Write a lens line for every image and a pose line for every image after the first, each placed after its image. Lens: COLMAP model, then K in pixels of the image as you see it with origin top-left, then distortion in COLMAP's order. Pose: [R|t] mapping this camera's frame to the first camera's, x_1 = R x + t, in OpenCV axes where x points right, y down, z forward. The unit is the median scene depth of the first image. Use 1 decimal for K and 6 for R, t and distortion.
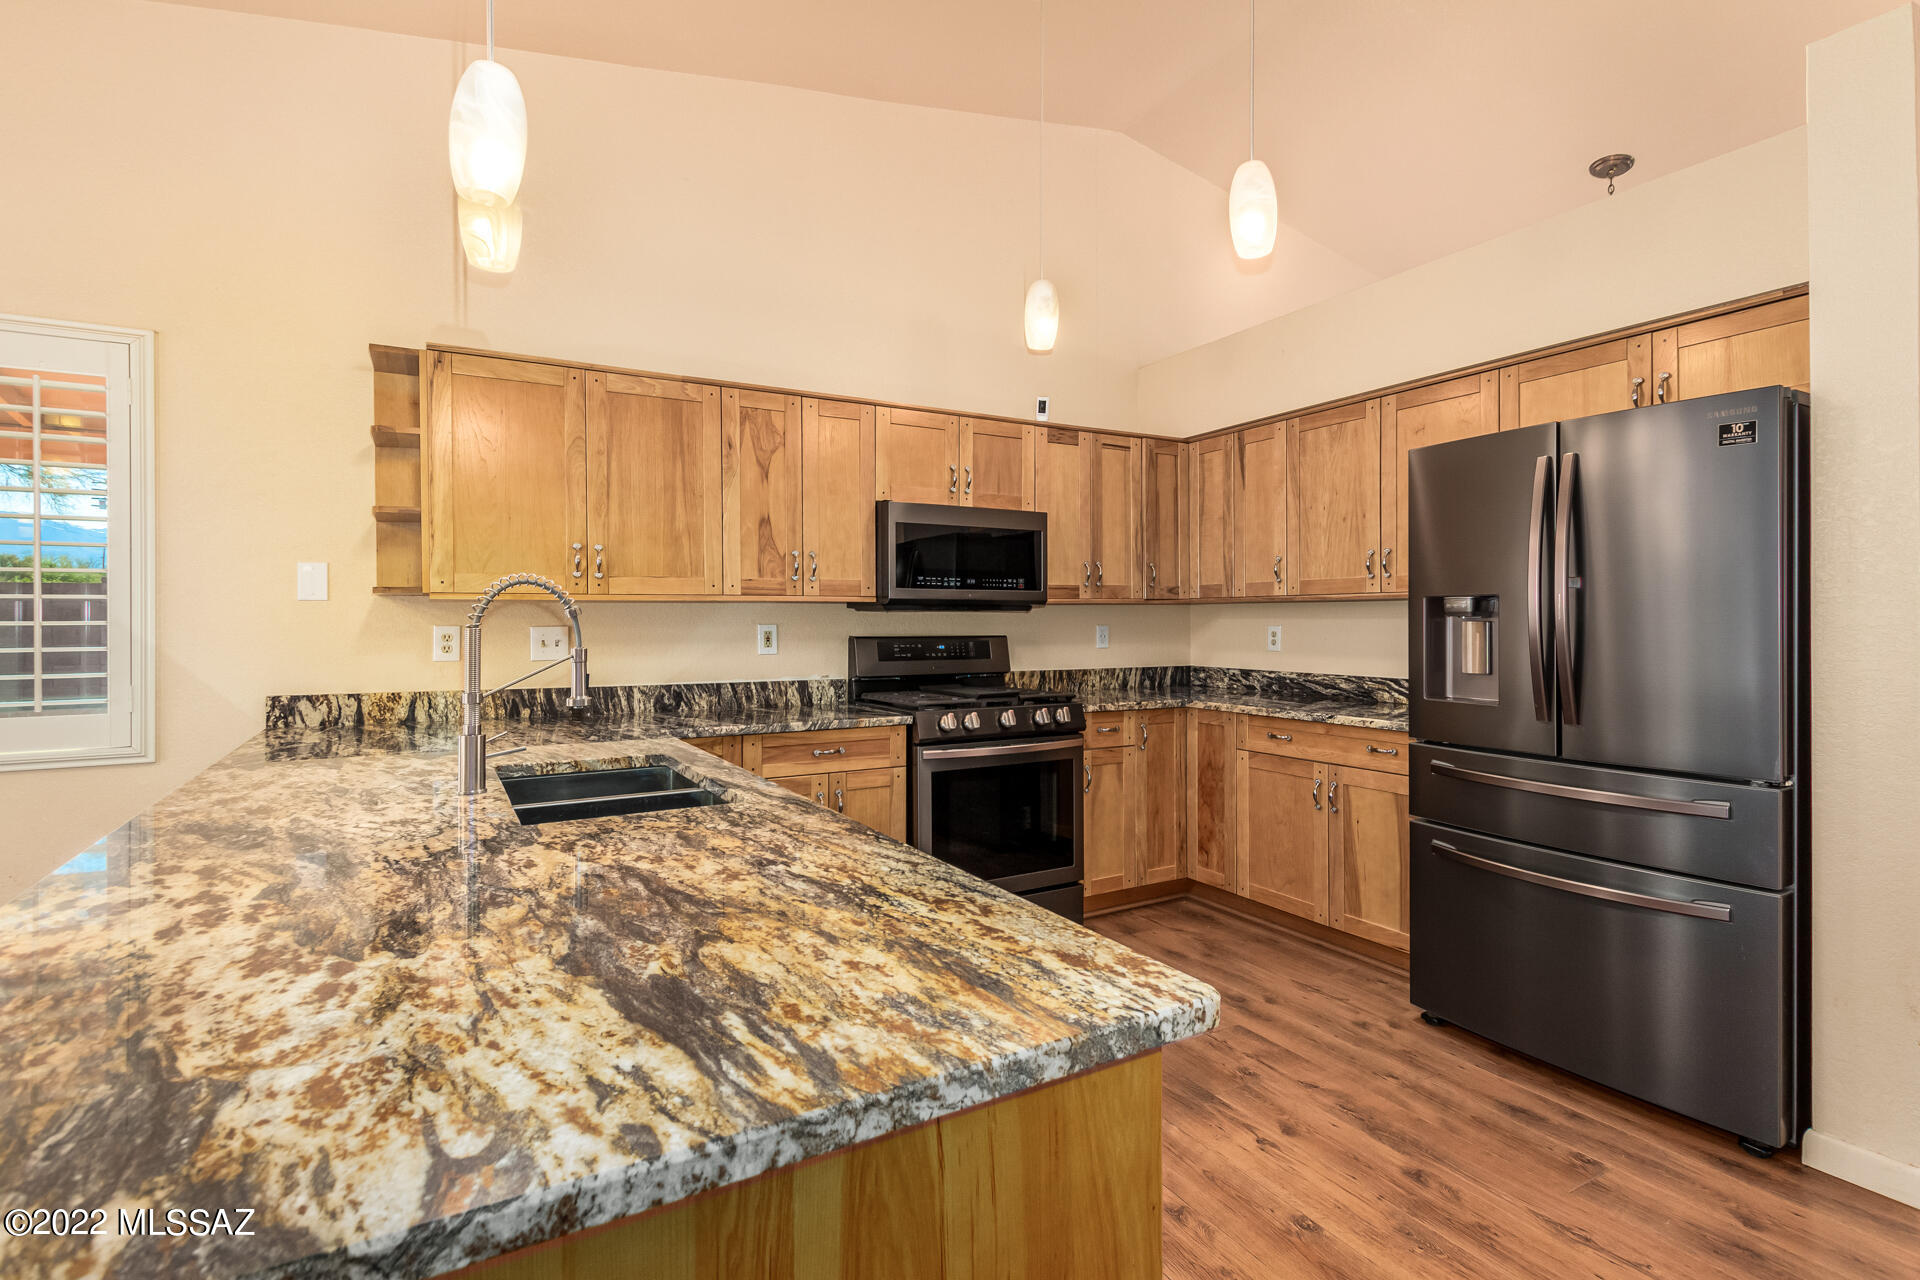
lens RADIAL K [[899.0, 0, 964.4], [0, 899.0, 621.2], [0, 0, 1]] dist [0.007836, 0.000151]
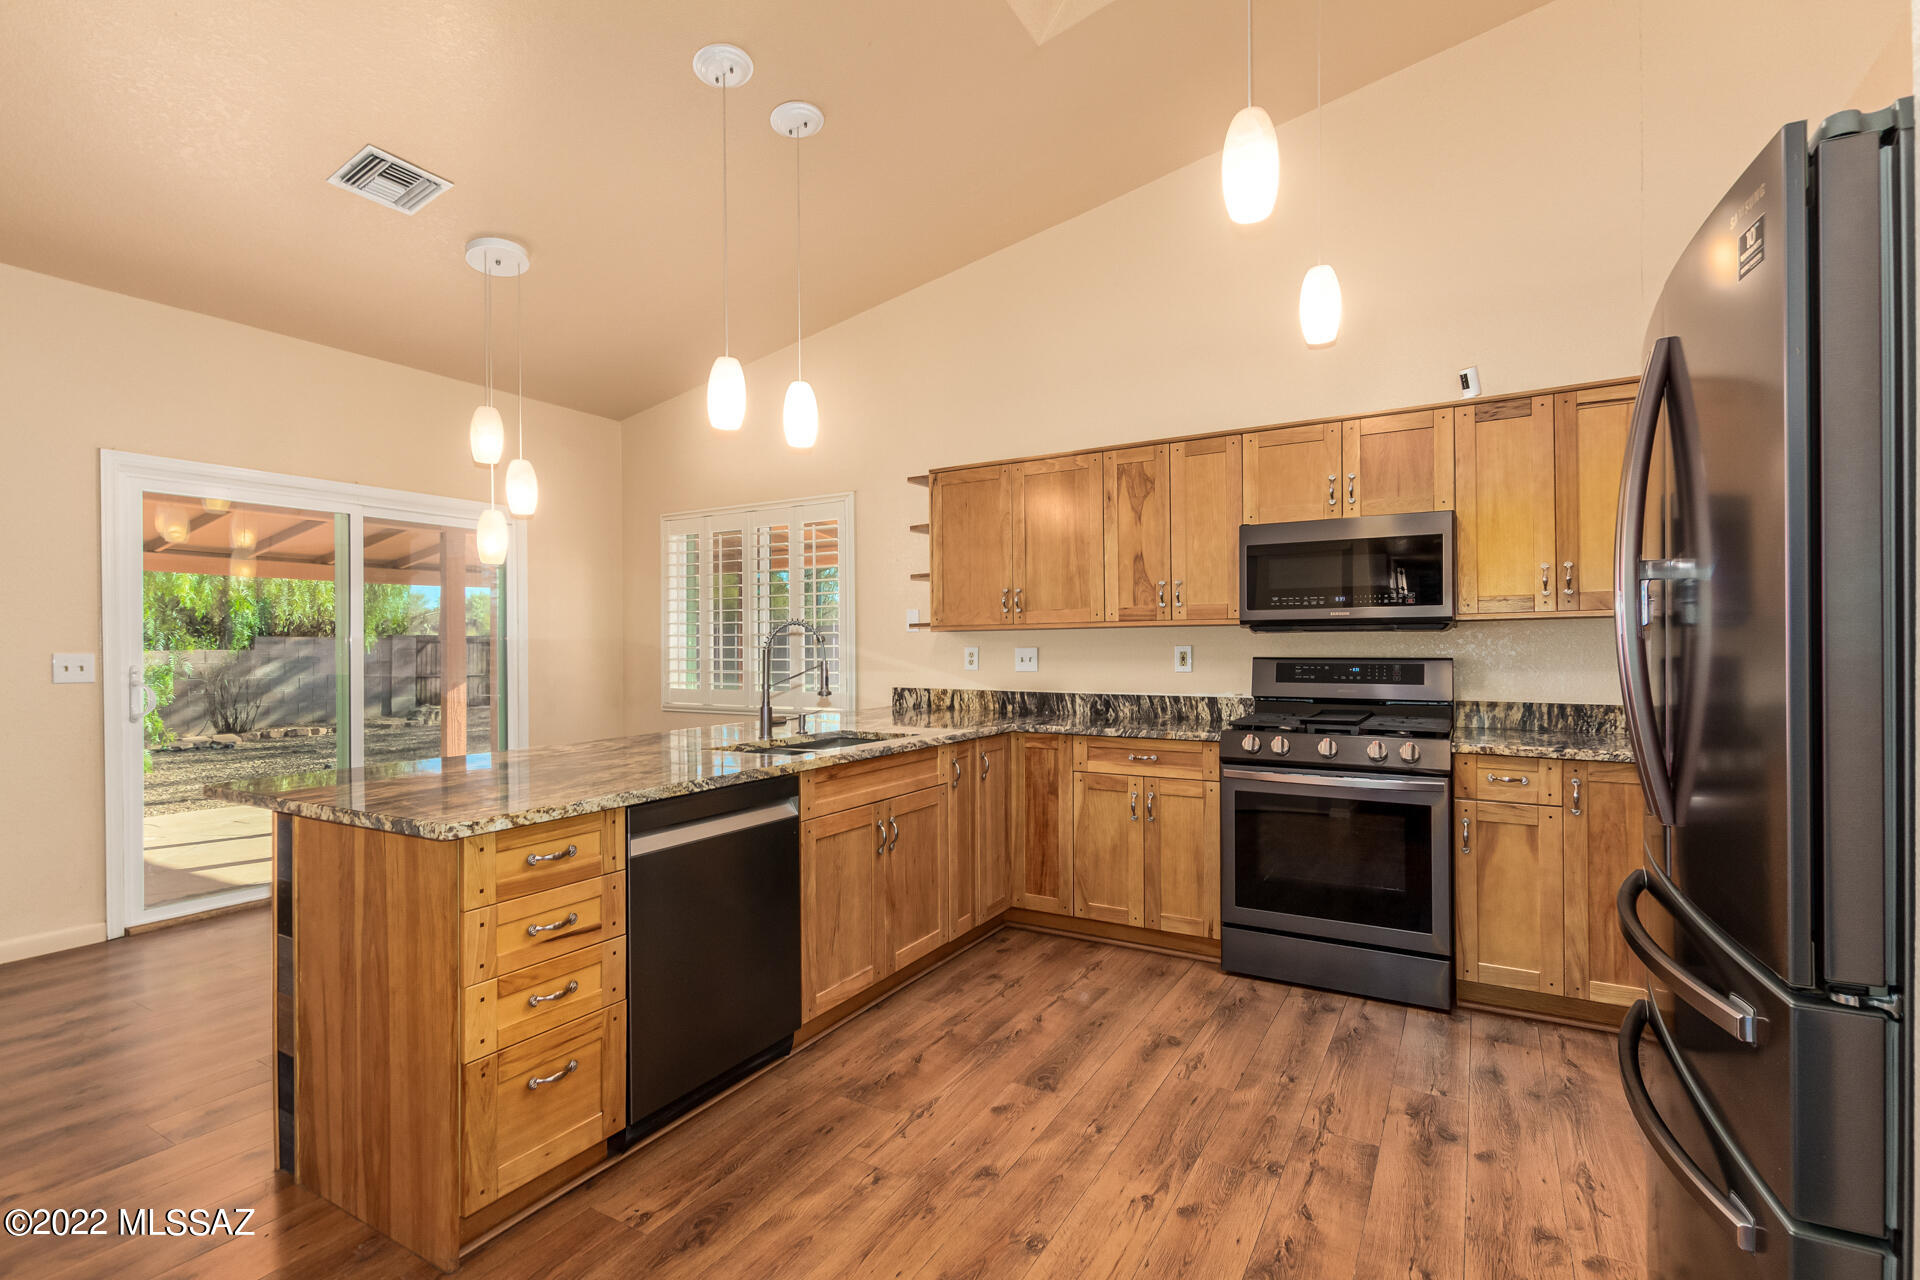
lens RADIAL K [[865.2, 0, 991.1], [0, 865.2, 644.9], [0, 0, 1]] dist [0.003592, 0.000269]
pose [[0.515699, -0.001866, -0.856768, 0.636705], [0.006066, 0.999981, 0.001473, -0.000456], [0.856748, -0.005956, 0.515700, 0.250460]]
